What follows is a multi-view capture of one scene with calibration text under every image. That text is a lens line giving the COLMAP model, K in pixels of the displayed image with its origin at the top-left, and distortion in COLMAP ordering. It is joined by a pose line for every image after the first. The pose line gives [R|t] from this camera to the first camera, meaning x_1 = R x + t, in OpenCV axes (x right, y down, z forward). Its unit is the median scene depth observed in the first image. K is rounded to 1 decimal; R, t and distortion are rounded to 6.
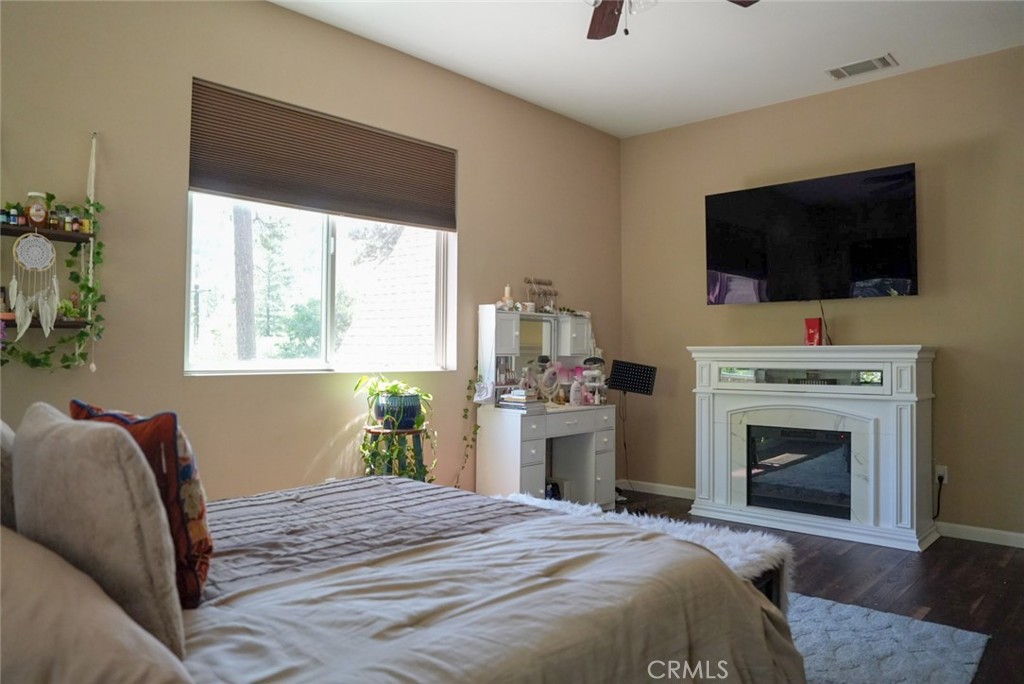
lens RADIAL K [[700.2, 0, 512.0], [0, 700.2, 342.0], [0, 0, 1]] dist [-0.095098, 0.001867]
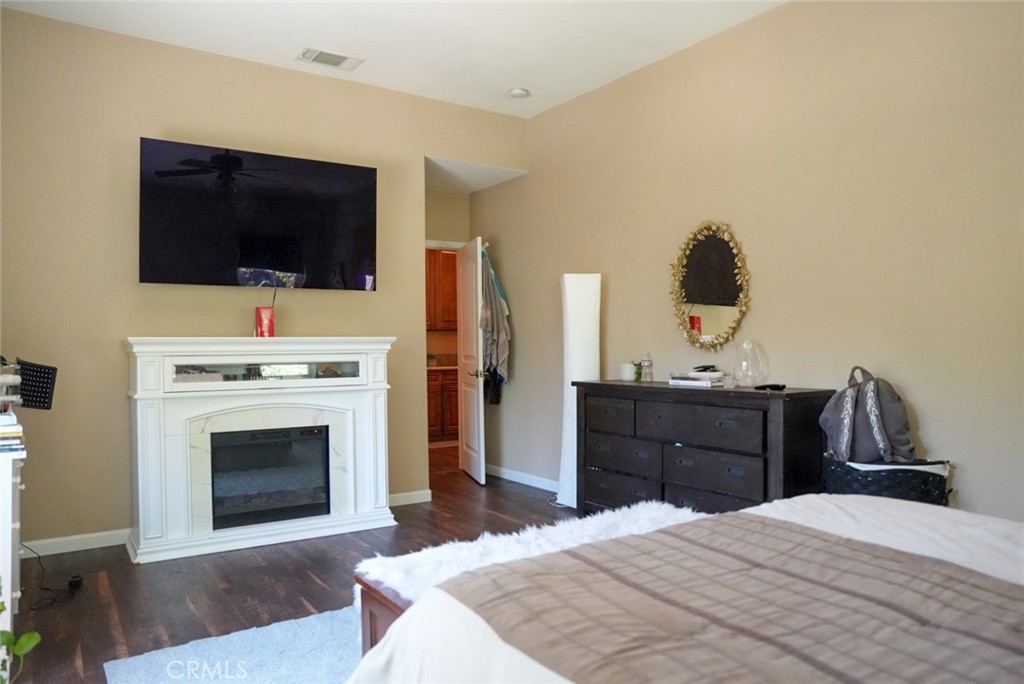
lens RADIAL K [[700.2, 0, 512.0], [0, 700.2, 342.0], [0, 0, 1]] dist [-0.095098, 0.001867]
pose [[0.189145, 0.000327, 0.981949, -0.425370], [-0.010620, 0.999942, 0.001712, 0.007316], [-0.981892, -0.010752, 0.189137, 0.535884]]
